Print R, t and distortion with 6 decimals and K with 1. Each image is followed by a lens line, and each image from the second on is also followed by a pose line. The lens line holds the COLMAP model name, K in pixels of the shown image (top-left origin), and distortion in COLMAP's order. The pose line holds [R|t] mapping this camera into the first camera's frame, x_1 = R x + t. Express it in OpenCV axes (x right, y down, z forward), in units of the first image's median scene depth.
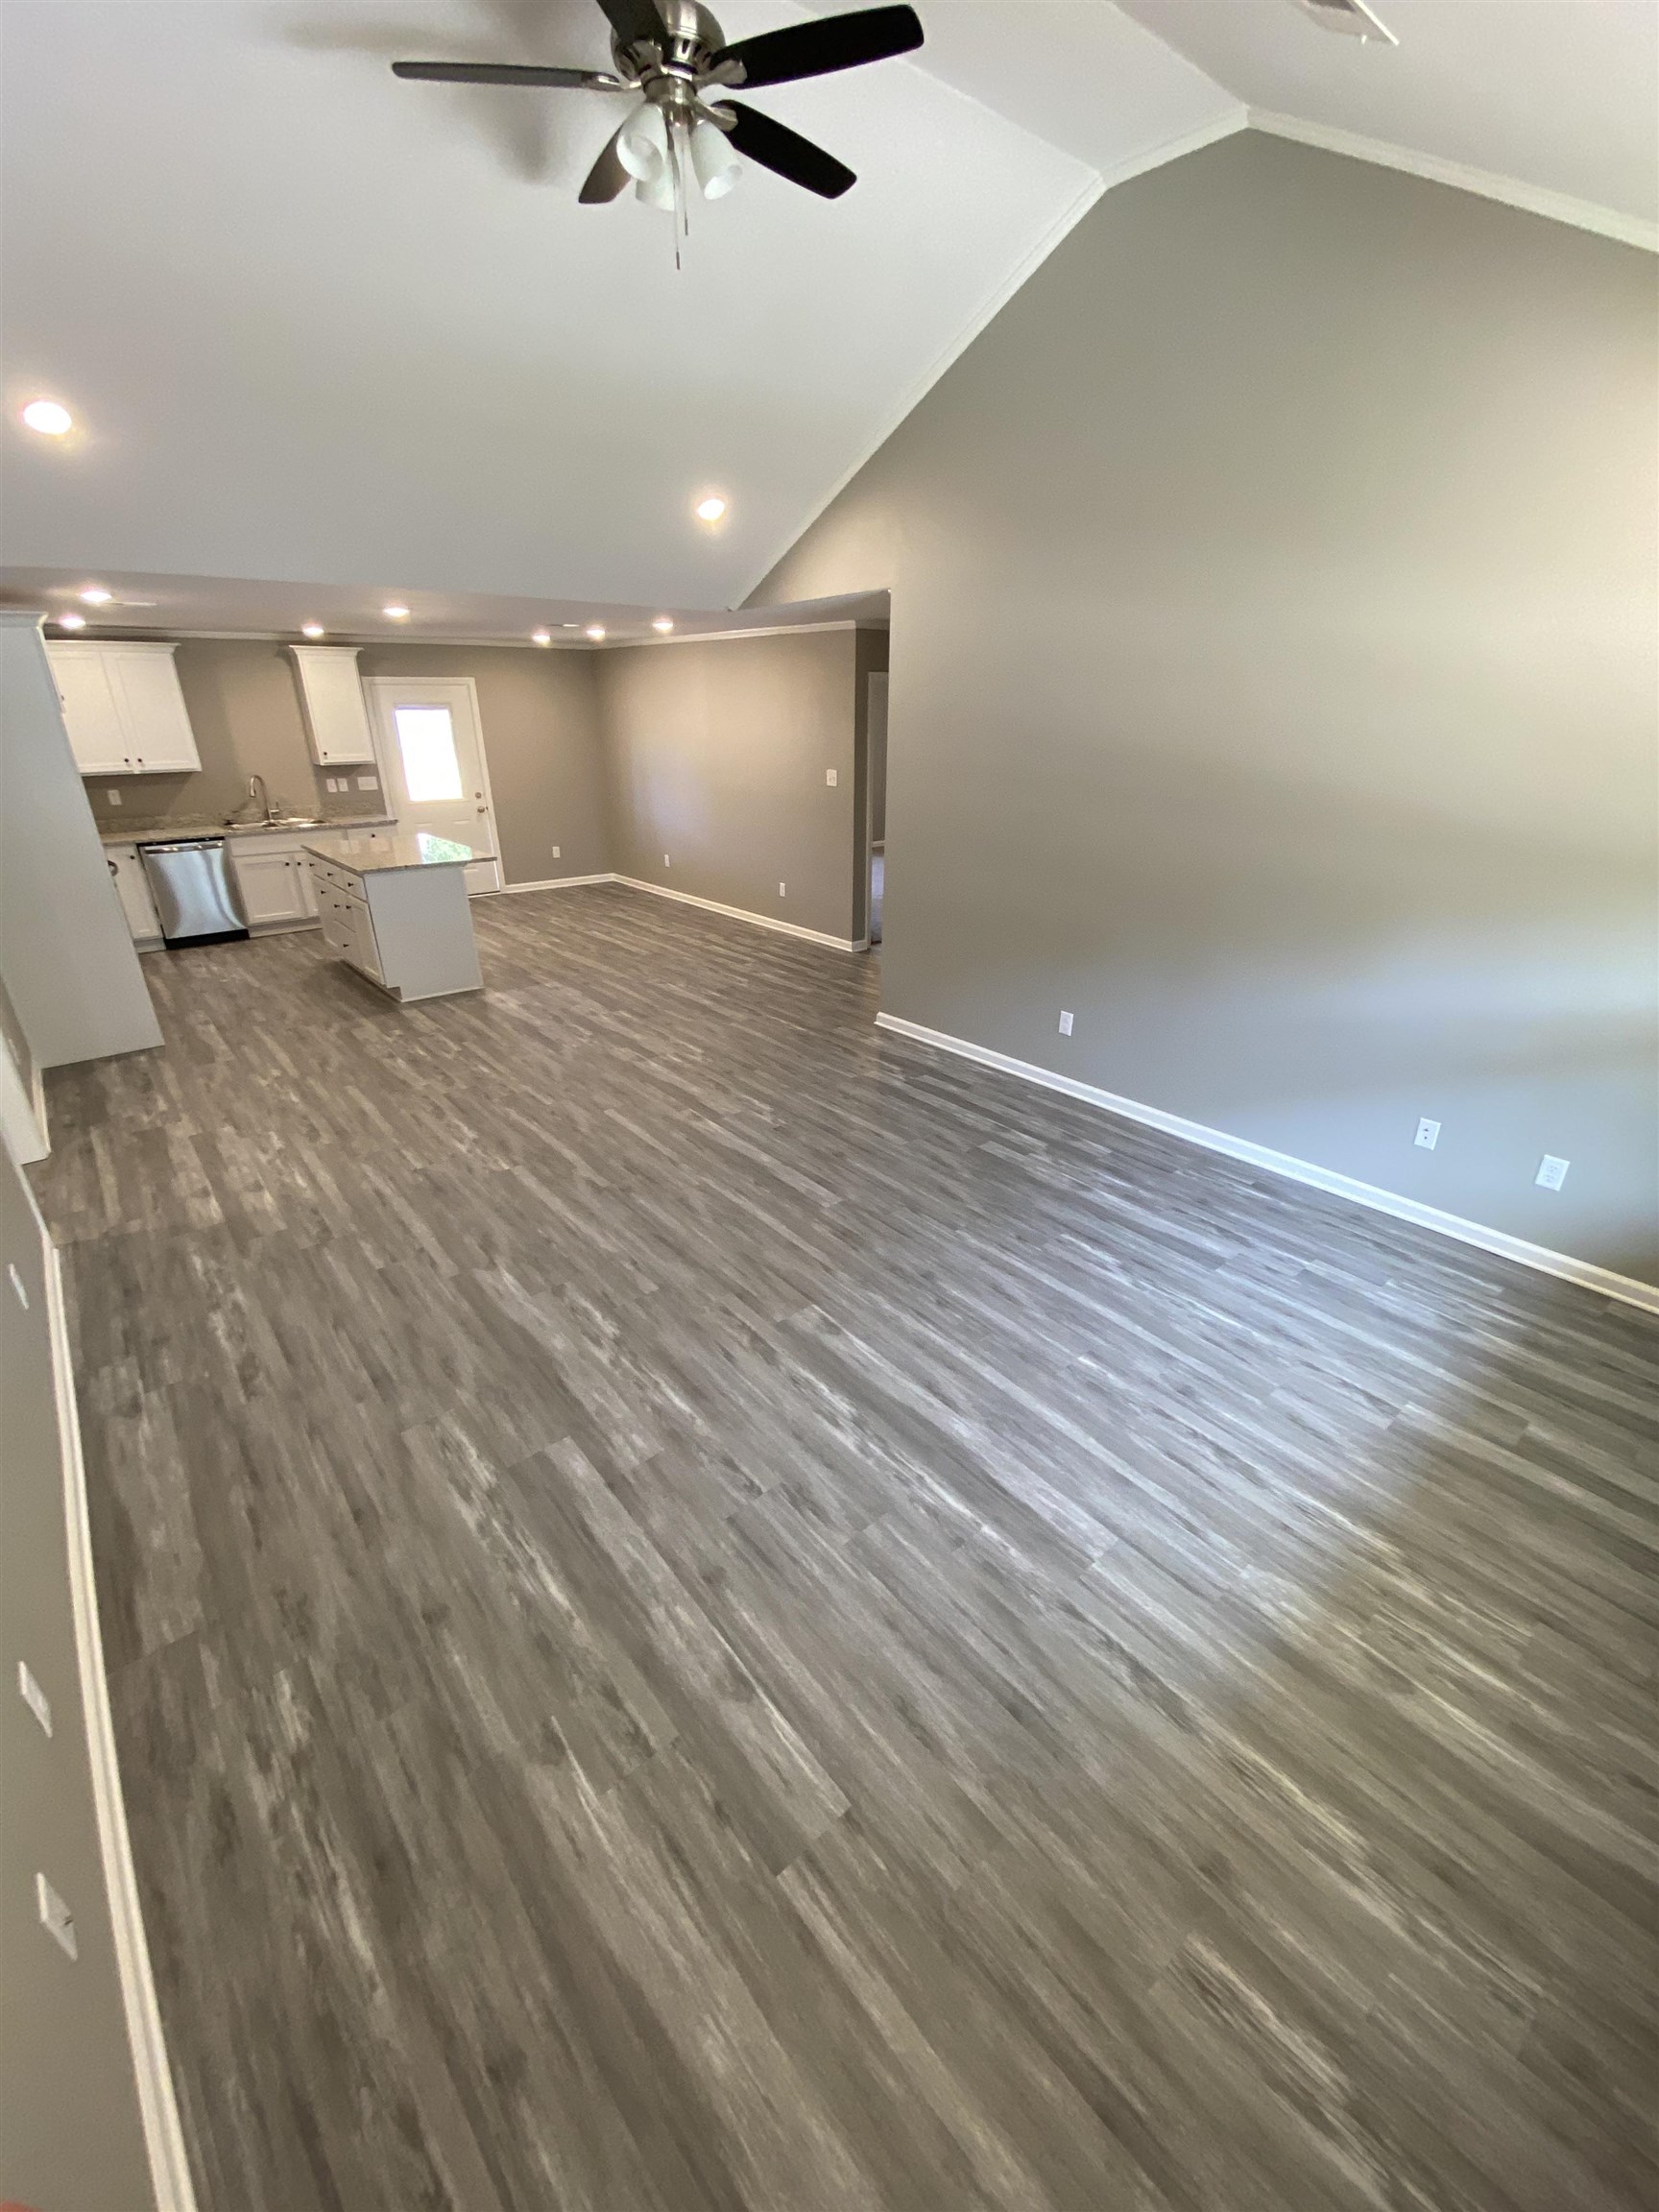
lens RADIAL K [[912.1, 0, 829.5], [0, 912.1, 1106.0], [0, 0, 1]] dist [0.035077, -0.031903]
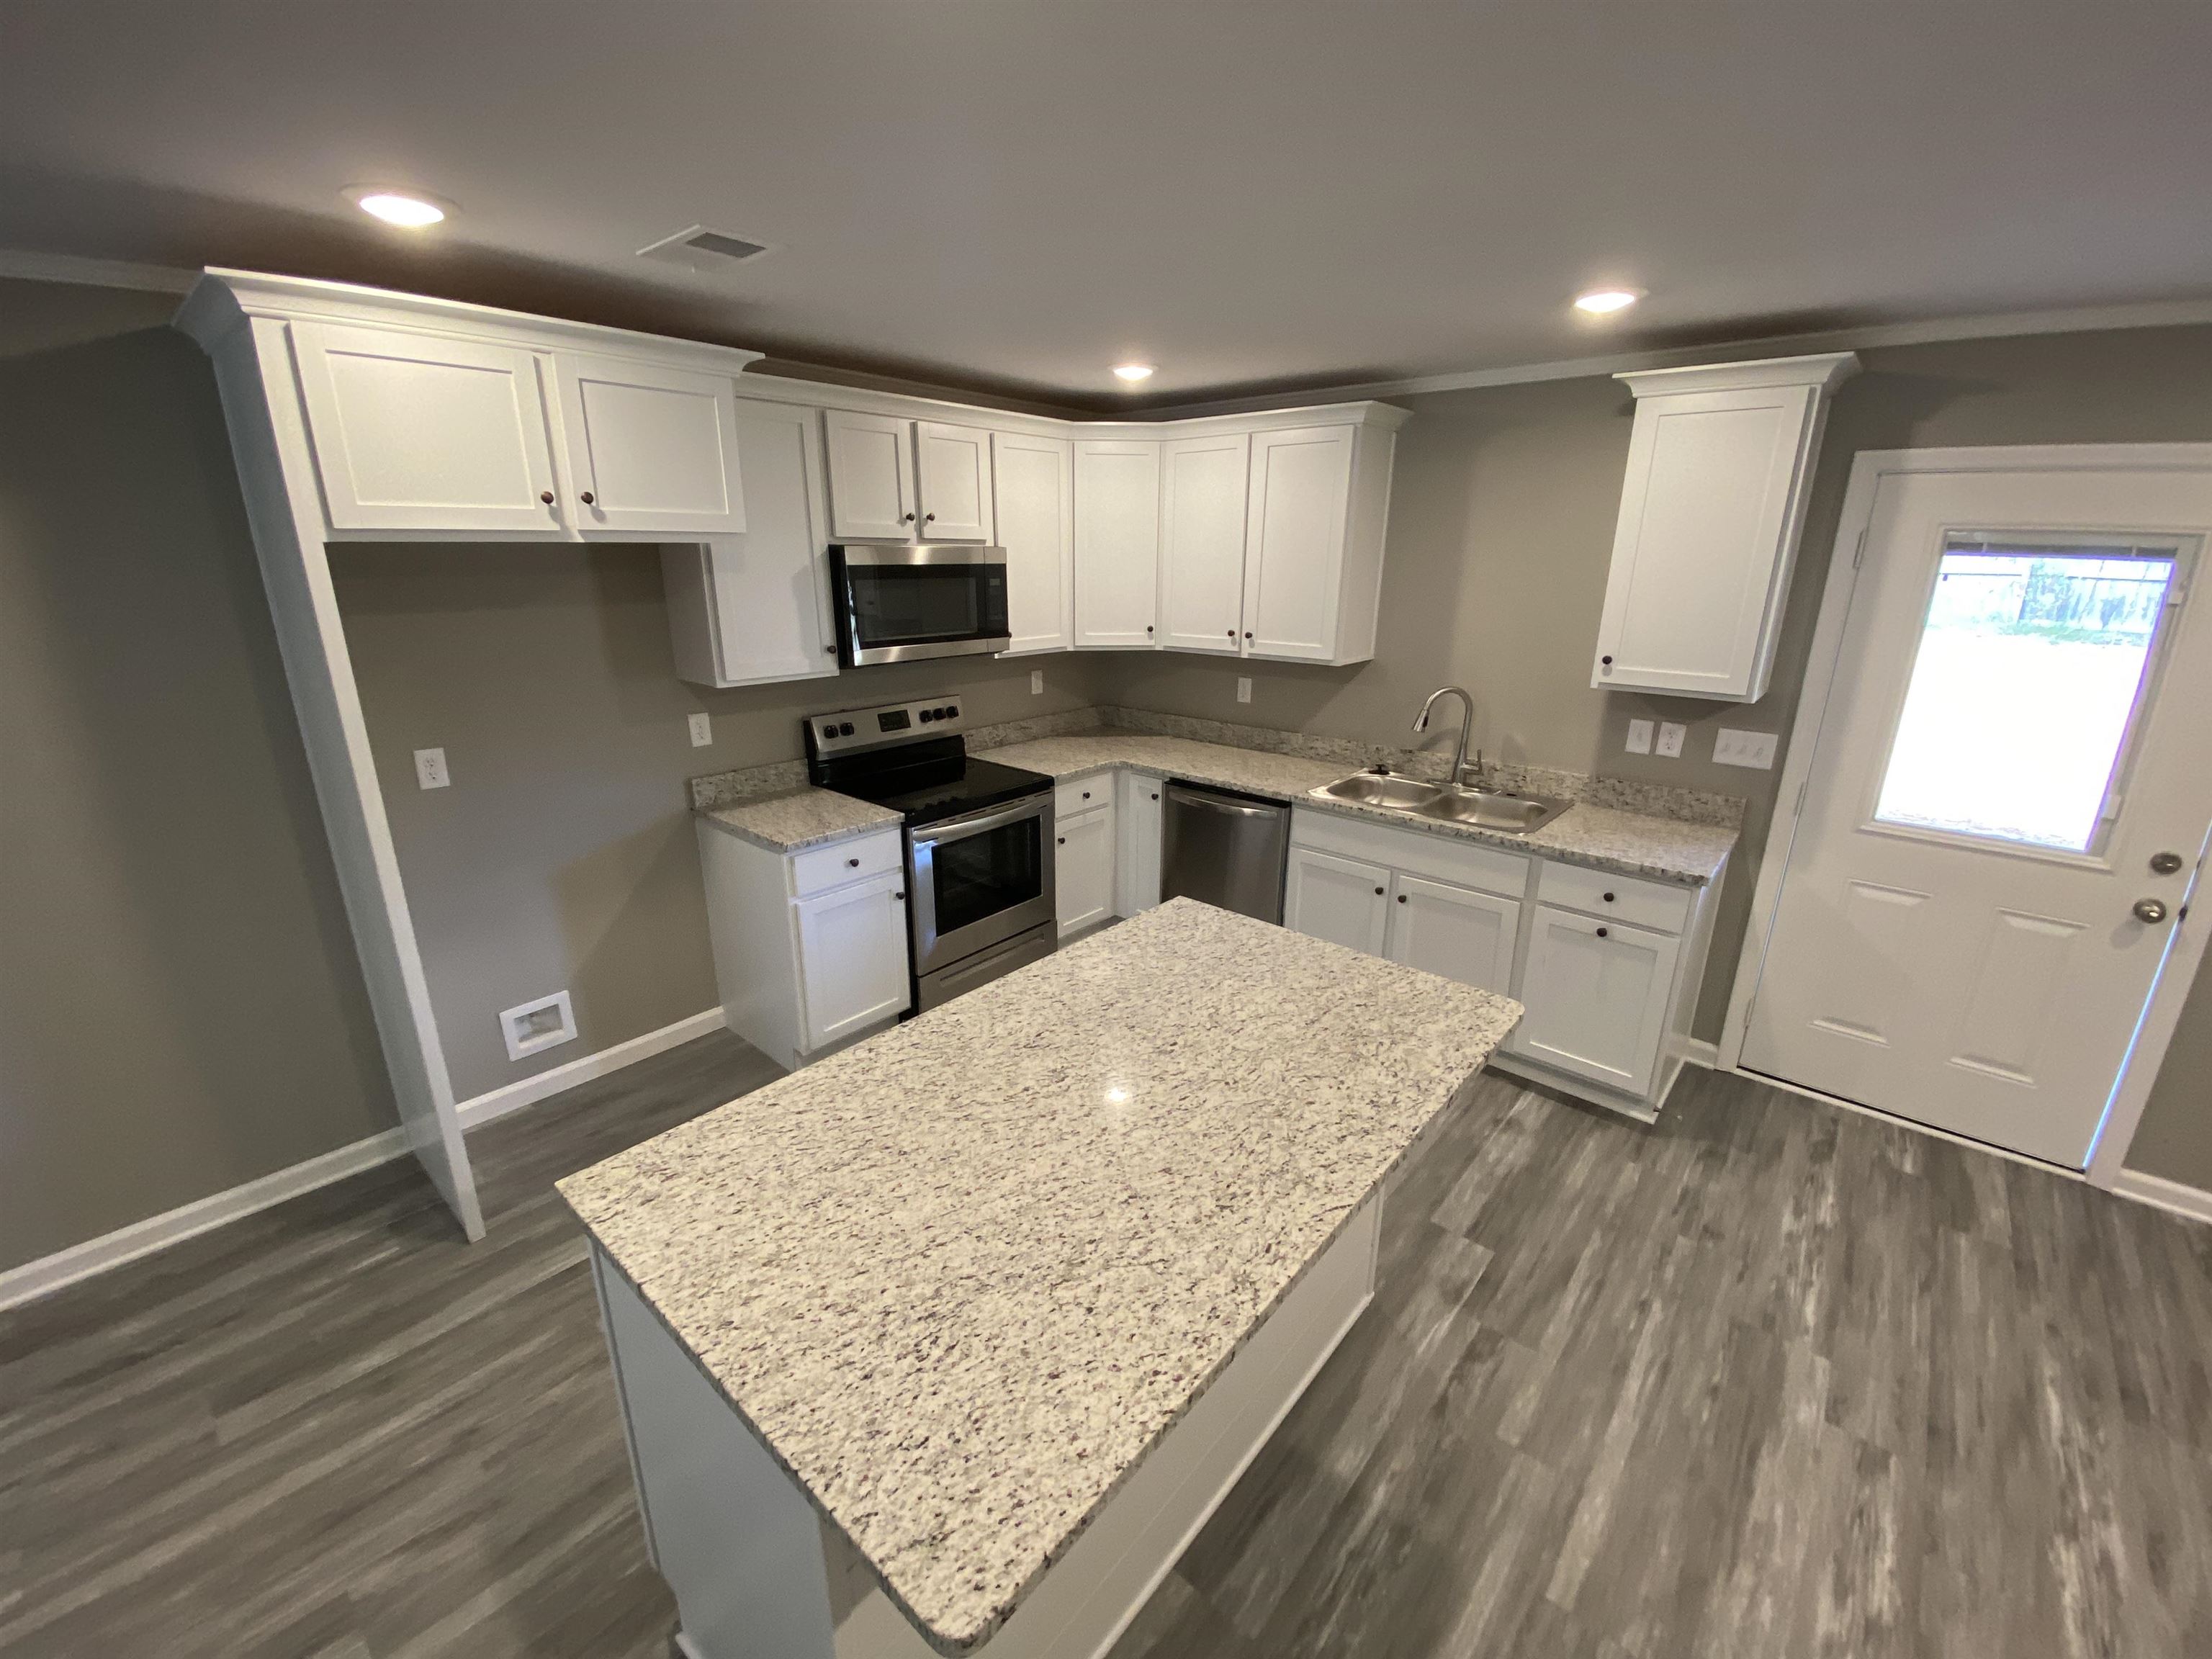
lens RADIAL K [[912.1, 0, 1106.0], [0, 912.1, 829.5], [0, 0, 1]] dist [0.035077, -0.031903]
pose [[0.163764, 0.296699, -0.940825, -0.219164], [-0.409270, 0.888187, 0.208859, -0.323692], [0.897597, 0.350847, 0.266883, 0.759609]]
